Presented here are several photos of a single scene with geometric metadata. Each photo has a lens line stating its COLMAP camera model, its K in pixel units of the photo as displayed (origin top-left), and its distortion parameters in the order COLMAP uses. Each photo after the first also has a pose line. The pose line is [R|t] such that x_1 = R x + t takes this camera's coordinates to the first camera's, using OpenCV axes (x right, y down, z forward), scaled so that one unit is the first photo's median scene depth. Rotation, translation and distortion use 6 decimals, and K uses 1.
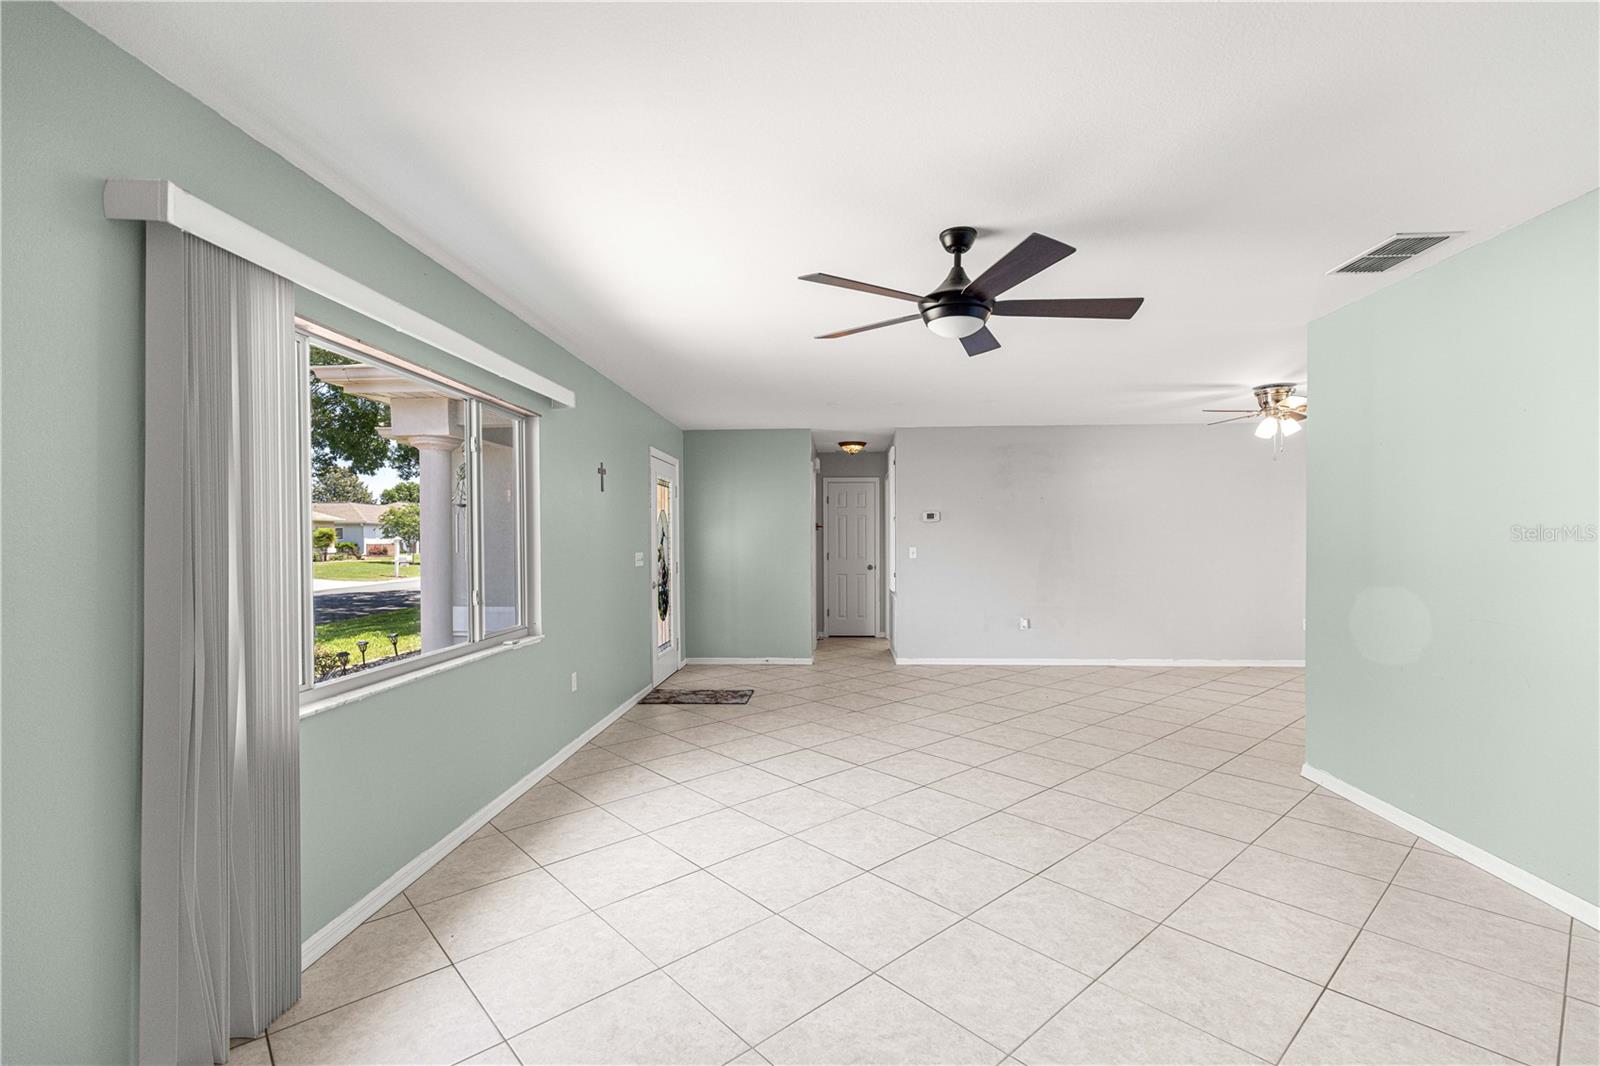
lens RADIAL K [[725.4, 0, 803.6], [0, 725.4, 539.6], [0, 0, 1]] dist [0.000295, 0.000040]
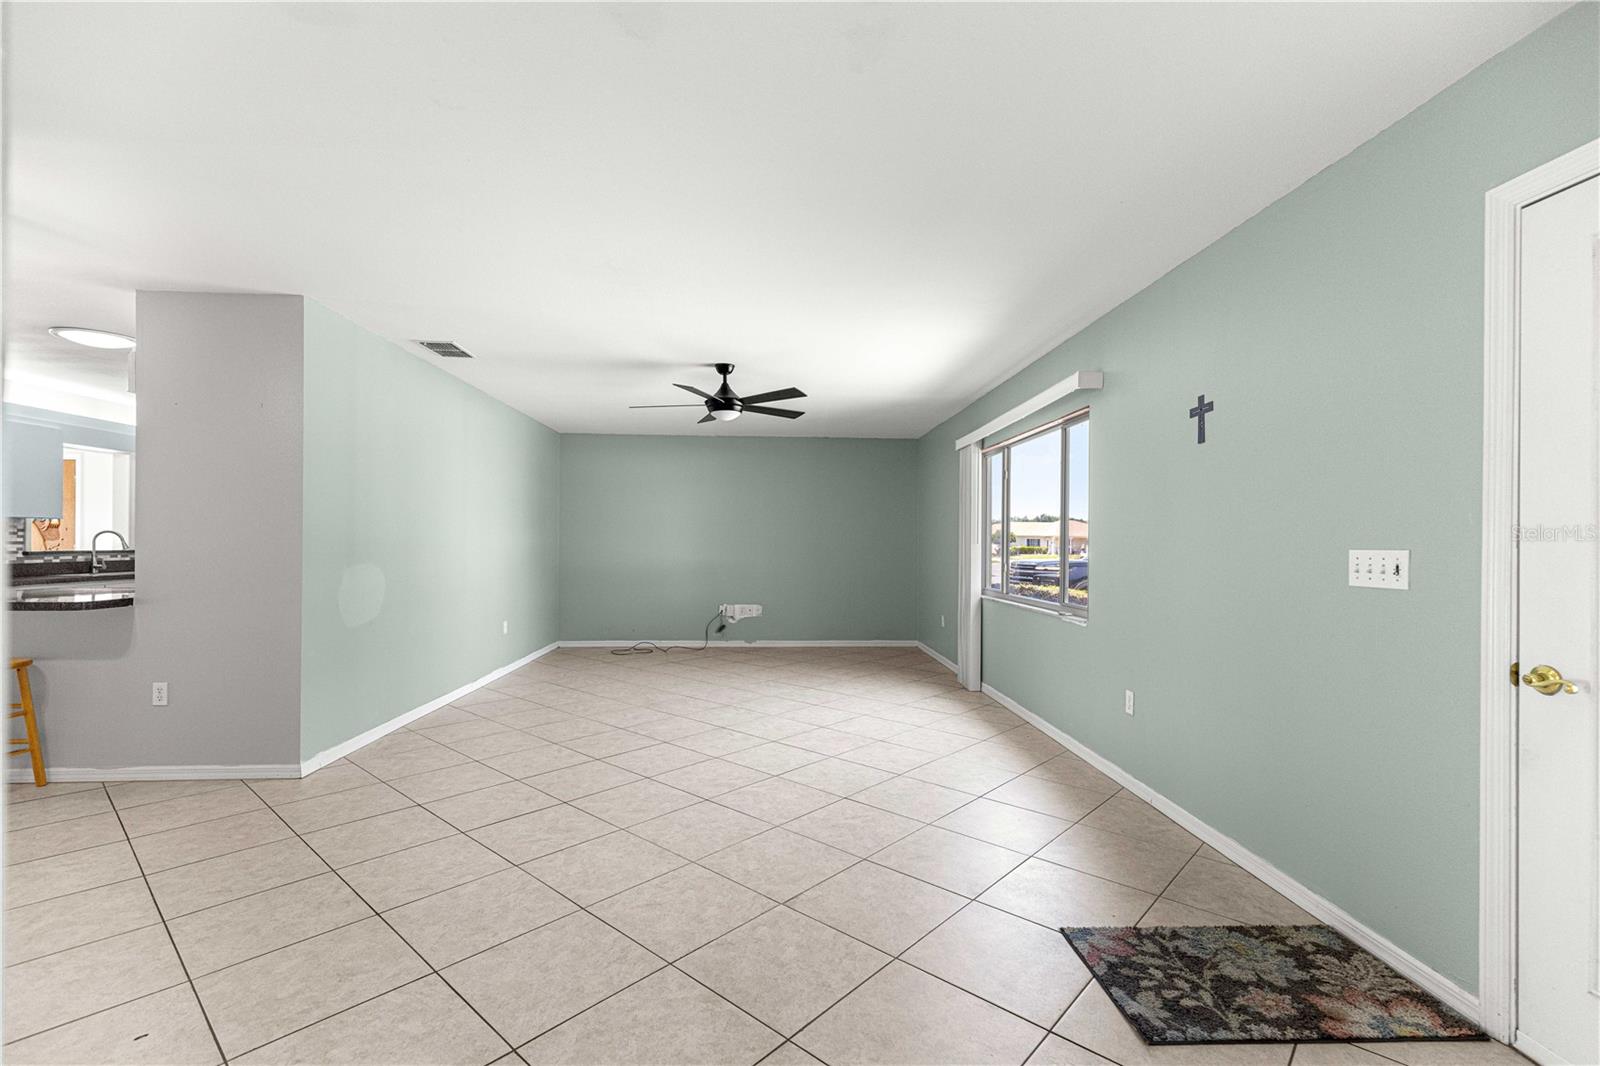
lens RADIAL K [[725.4, 0, 799.6], [0, 725.4, 539.0], [0, 0, 1]] dist [0.000295, 0.000040]
pose [[-0.994573, -0.001724, -0.104029, 0.137938], [-0.001435, 0.999995, -0.002858, 0.019070], [0.104034, -0.002693, -0.994570, 1.841658]]
